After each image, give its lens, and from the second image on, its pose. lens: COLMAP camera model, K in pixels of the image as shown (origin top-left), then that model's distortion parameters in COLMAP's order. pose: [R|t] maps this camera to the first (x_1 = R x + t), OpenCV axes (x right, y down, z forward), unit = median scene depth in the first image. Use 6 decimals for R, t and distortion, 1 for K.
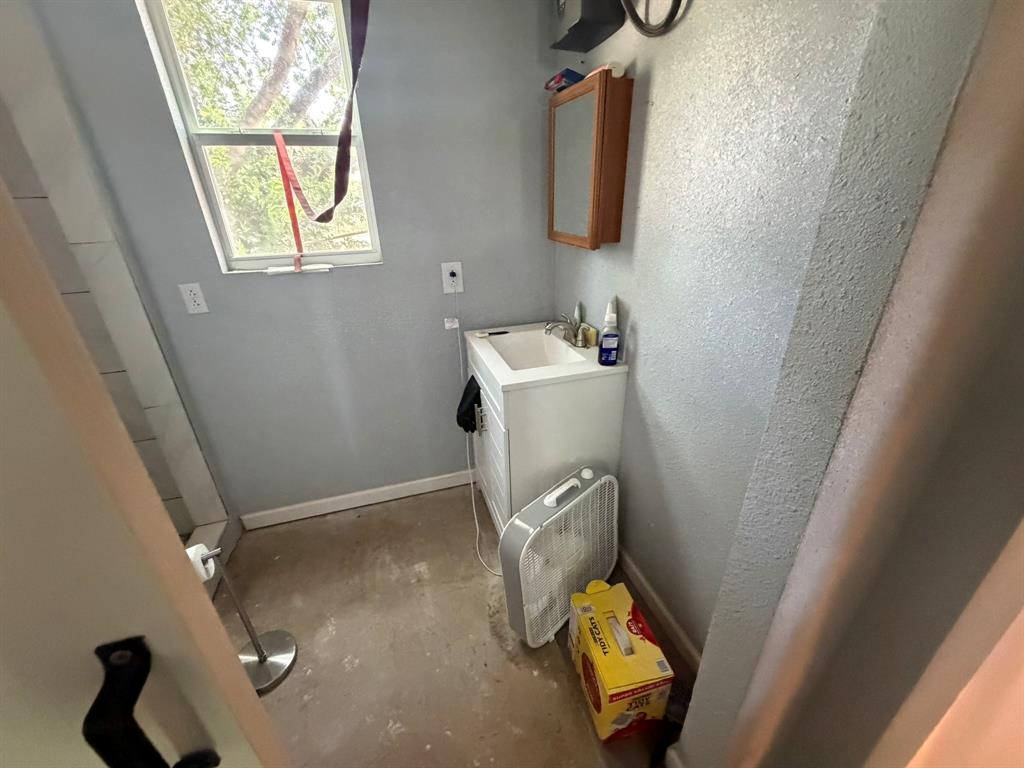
lens RADIAL K [[408.2, 0, 512.0], [0, 408.2, 384.0], [0, 0, 1]] dist [-0.001219, -0.000387]
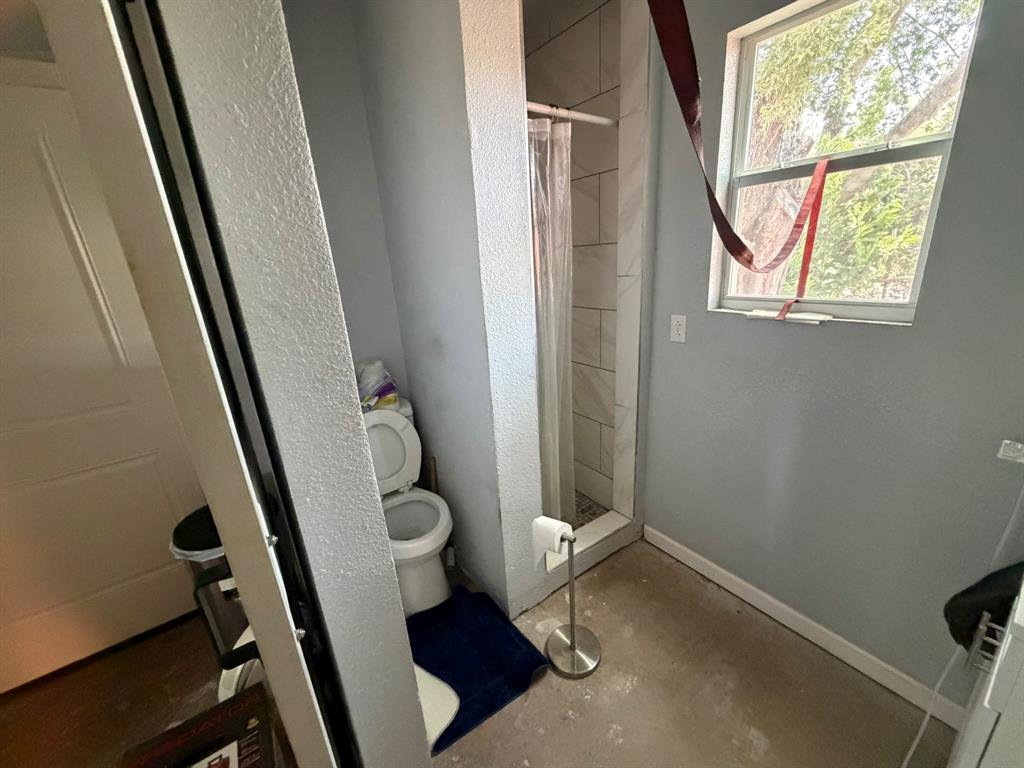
lens RADIAL K [[408.2, 0, 512.0], [0, 408.2, 384.0], [0, 0, 1]] dist [-0.001219, -0.000387]
pose [[0.313445, 0.293796, -0.903015, 0.111461], [-0.343710, 0.921561, 0.180525, -0.111469], [0.885221, 0.253790, 0.389839, 0.204738]]
